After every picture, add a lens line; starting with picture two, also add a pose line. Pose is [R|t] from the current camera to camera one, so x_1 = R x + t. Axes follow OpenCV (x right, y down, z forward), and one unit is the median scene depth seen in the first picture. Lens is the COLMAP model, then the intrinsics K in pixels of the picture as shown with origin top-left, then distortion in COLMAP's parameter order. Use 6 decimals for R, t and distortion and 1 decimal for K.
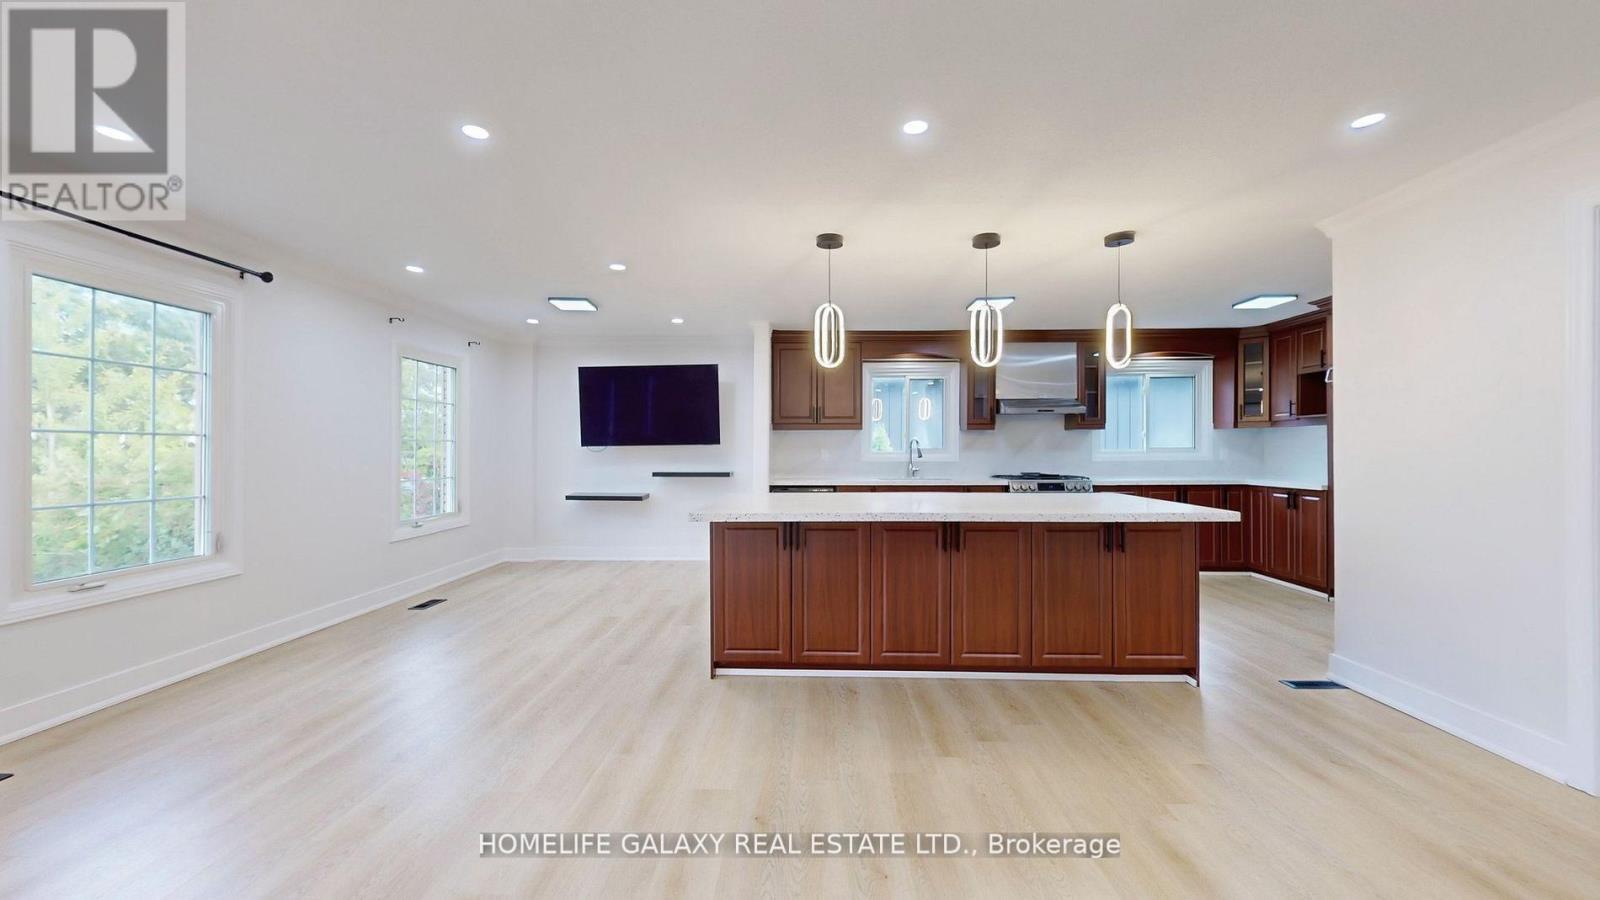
lens RADIAL K [[588.2, 0, 807.9], [0, 588.2, 454.2], [0, 0, 1]] dist [-0.004777, 0.001268]
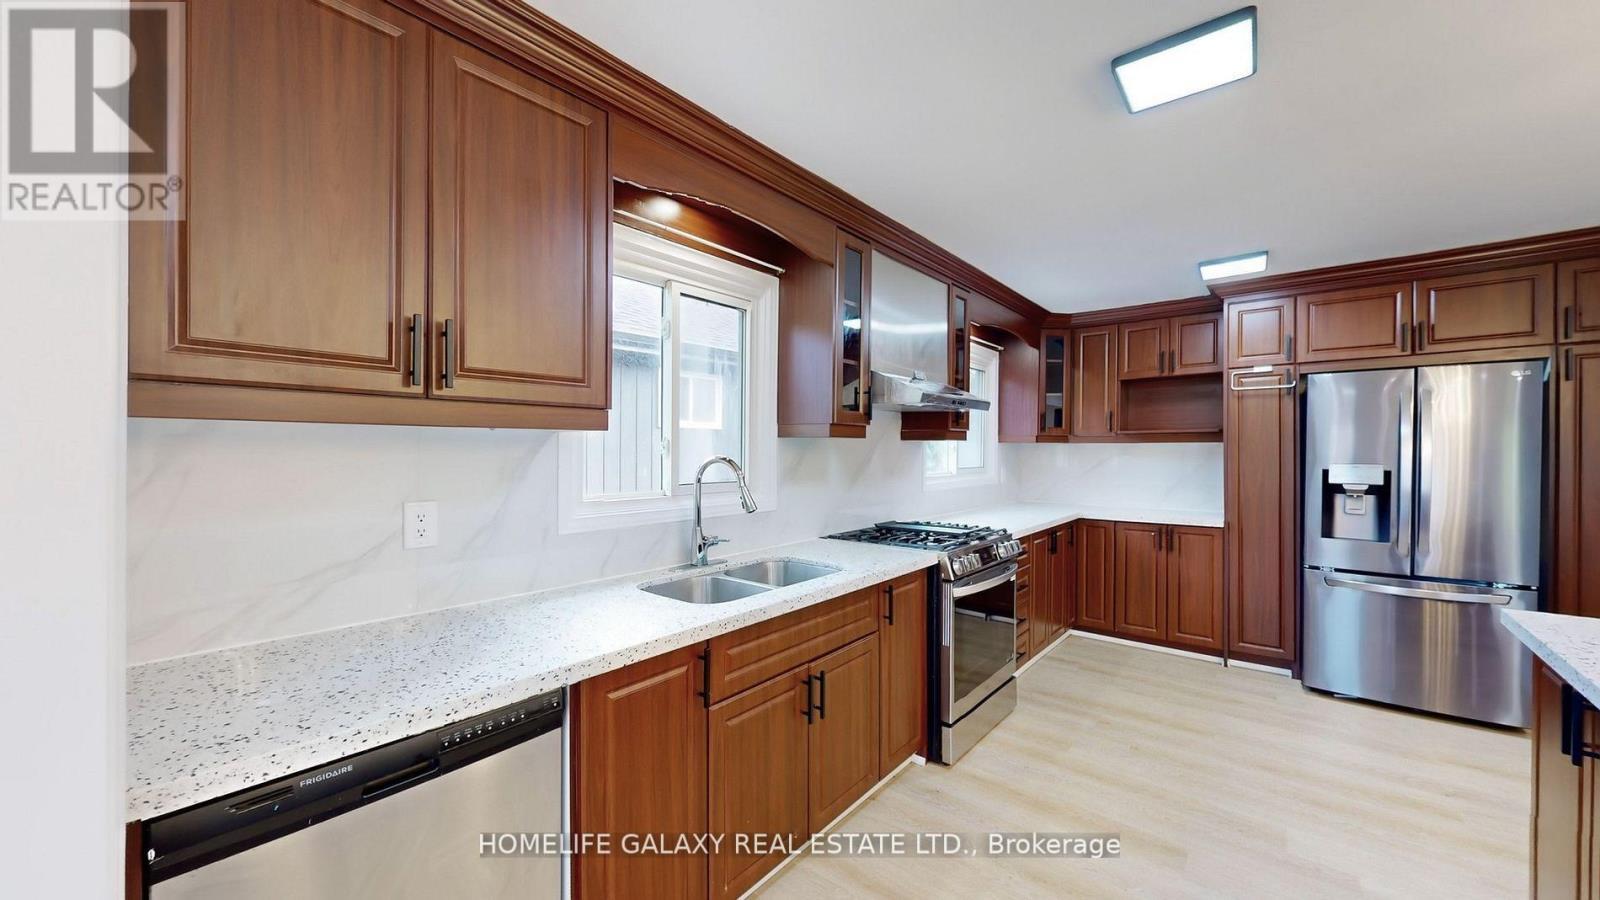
lens RADIAL K [[588.2, 0, 795.4], [0, 588.2, 451.2], [0, 0, 1]] dist [-0.004777, 0.001268]
pose [[0.623952, 0.002590, 0.781459, -0.079439], [0.002266, 0.999984, -0.005123, -0.032197], [-0.781460, 0.004968, 0.623936, 0.829539]]
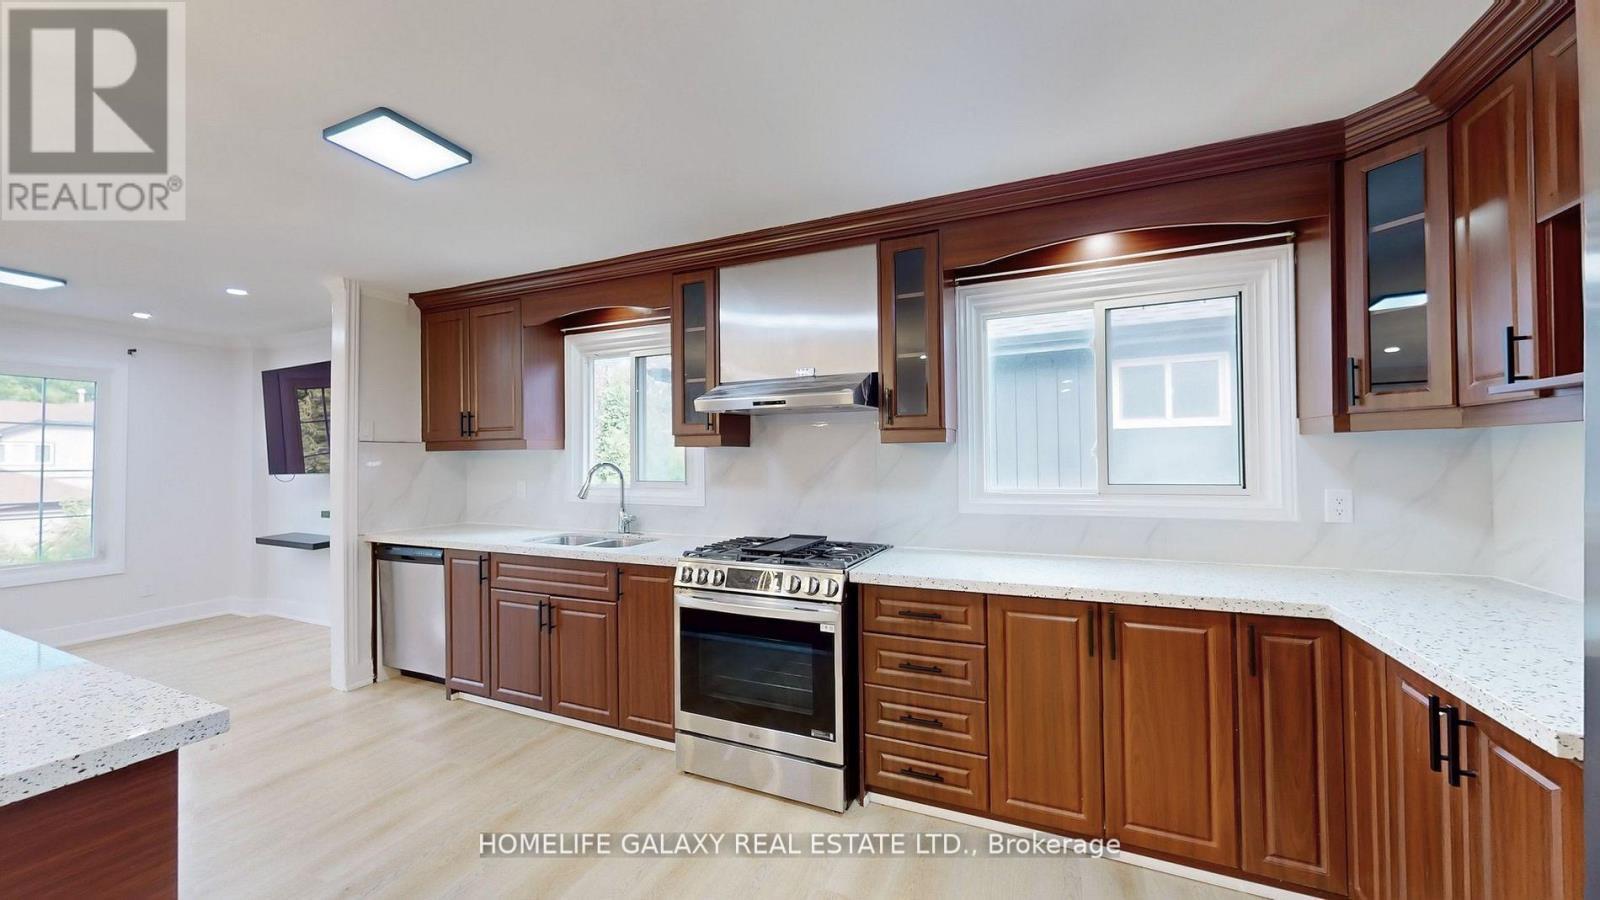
lens RADIAL K [[588.2, 0, 803.9], [0, 588.2, 447.7], [0, 0, 1]] dist [-0.004777, 0.001268]
pose [[0.922890, -0.012847, -0.384849, 0.624608], [0.004406, 0.999730, -0.022807, -0.031515], [0.385038, 0.019353, 0.922698, 0.629053]]
